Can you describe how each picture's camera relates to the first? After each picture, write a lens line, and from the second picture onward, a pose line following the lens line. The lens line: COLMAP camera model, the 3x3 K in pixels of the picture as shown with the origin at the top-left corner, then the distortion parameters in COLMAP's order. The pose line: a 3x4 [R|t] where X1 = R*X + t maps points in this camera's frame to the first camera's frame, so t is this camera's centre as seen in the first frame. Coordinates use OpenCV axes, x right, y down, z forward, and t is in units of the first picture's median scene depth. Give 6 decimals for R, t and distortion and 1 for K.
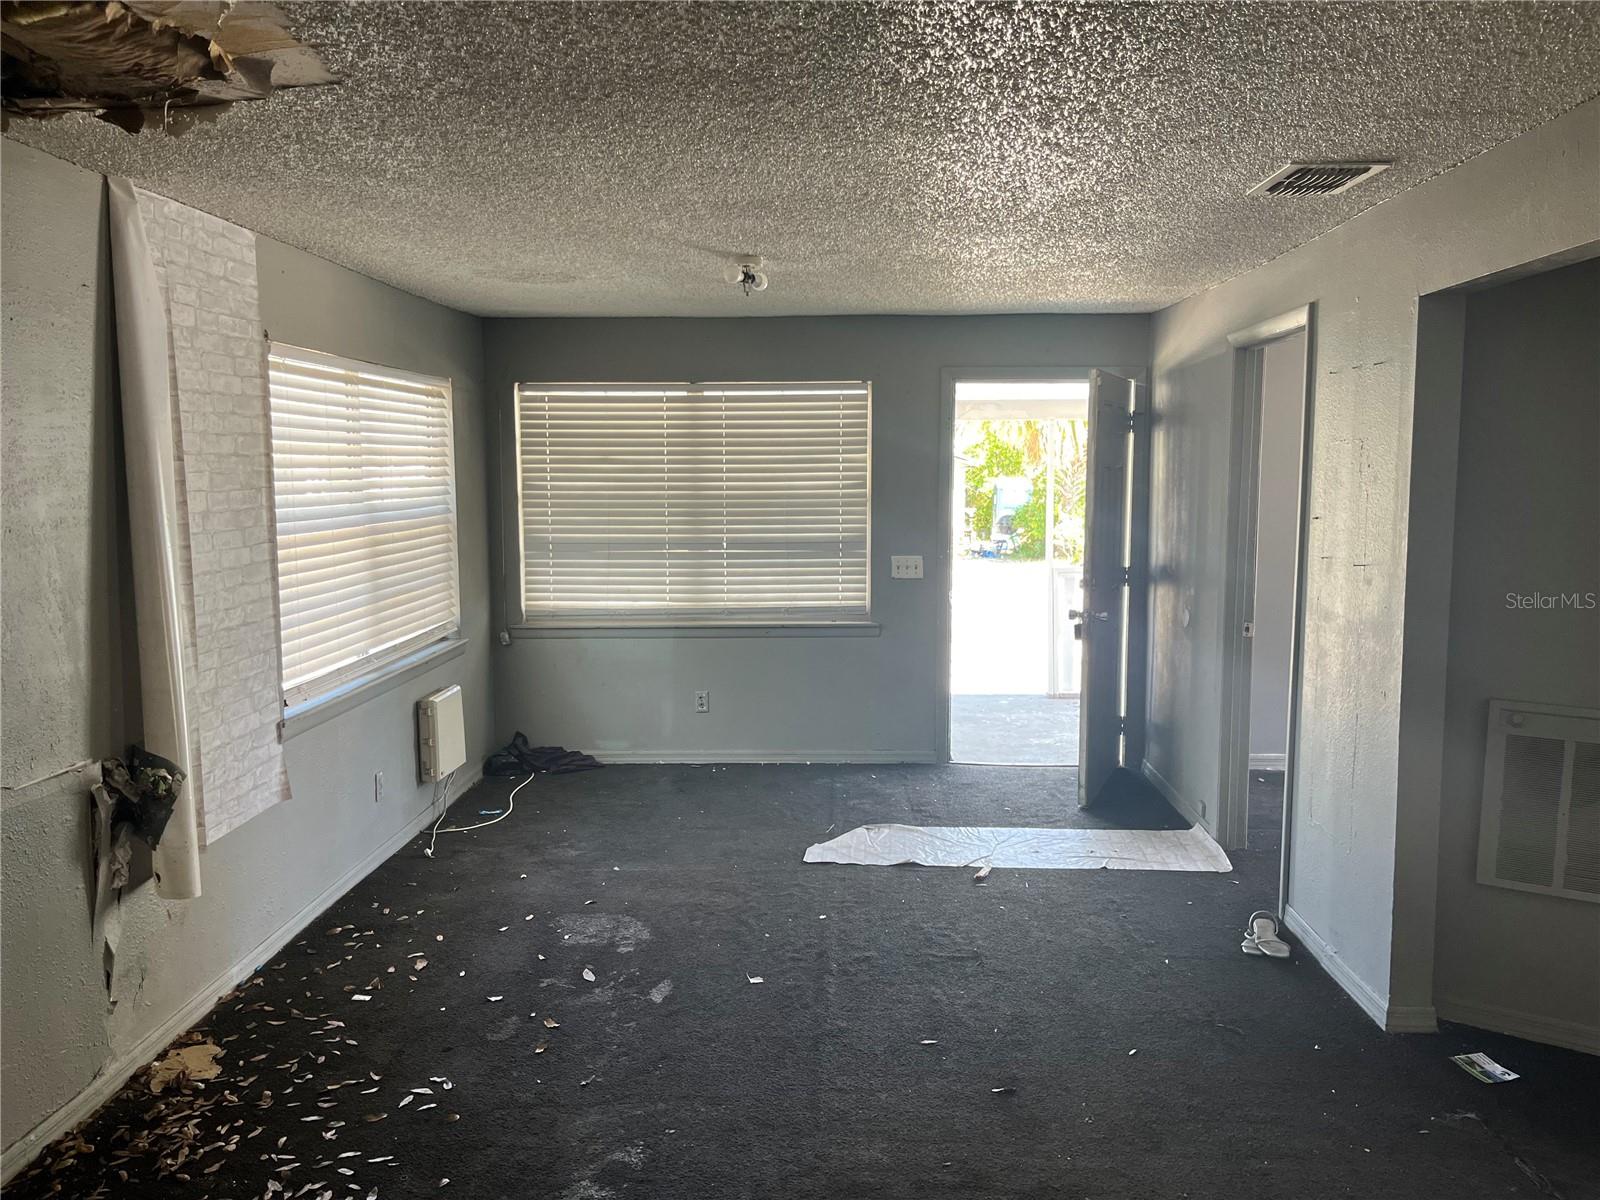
lens RADIAL K [[1194.7, 0, 800.0], [0, 1194.7, 600.0], [0, 0, 1]] dist [0.082375, -0.118589]
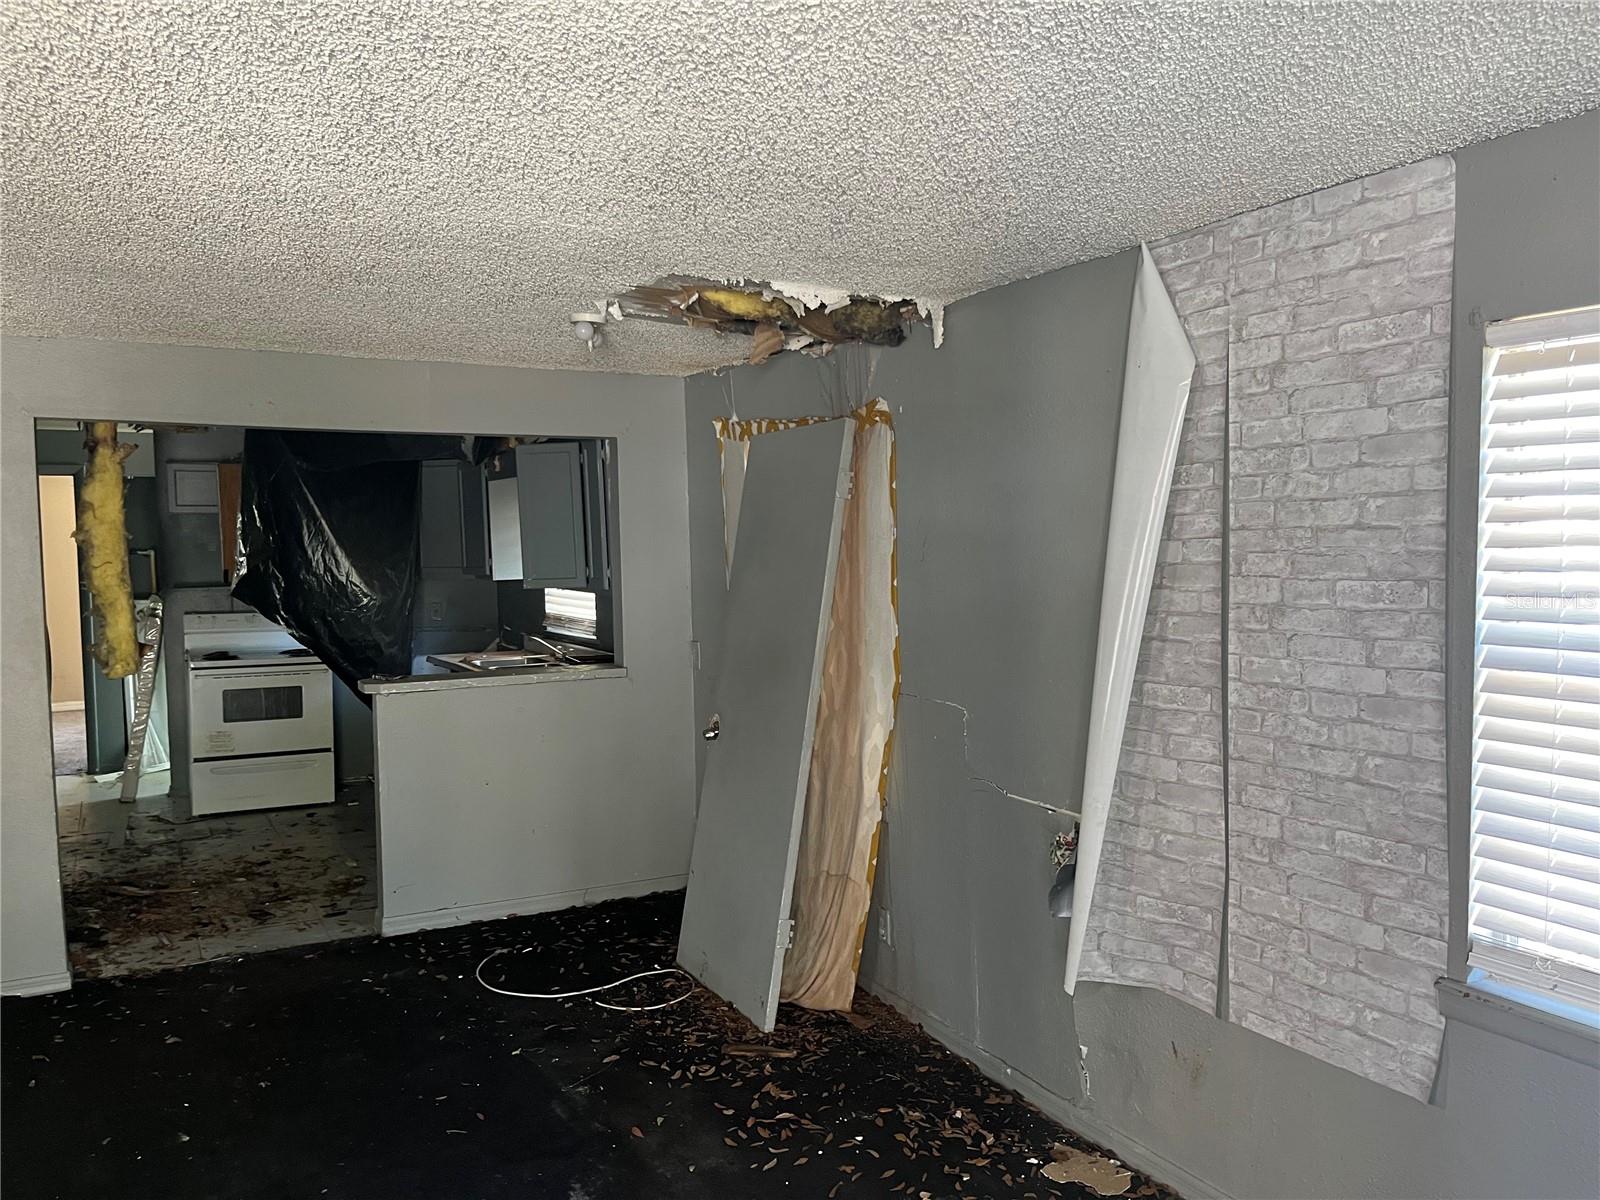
lens RADIAL K [[1194.7, 0, 800.0], [0, 1194.7, 600.0], [0, 0, 1]] dist [0.082375, -0.118589]
pose [[-0.852412, 0.038434, -0.521456, 0.164895], [-0.045782, 0.987978, 0.147657, -0.187745], [0.520862, 0.149738, -0.840405, 1.604715]]
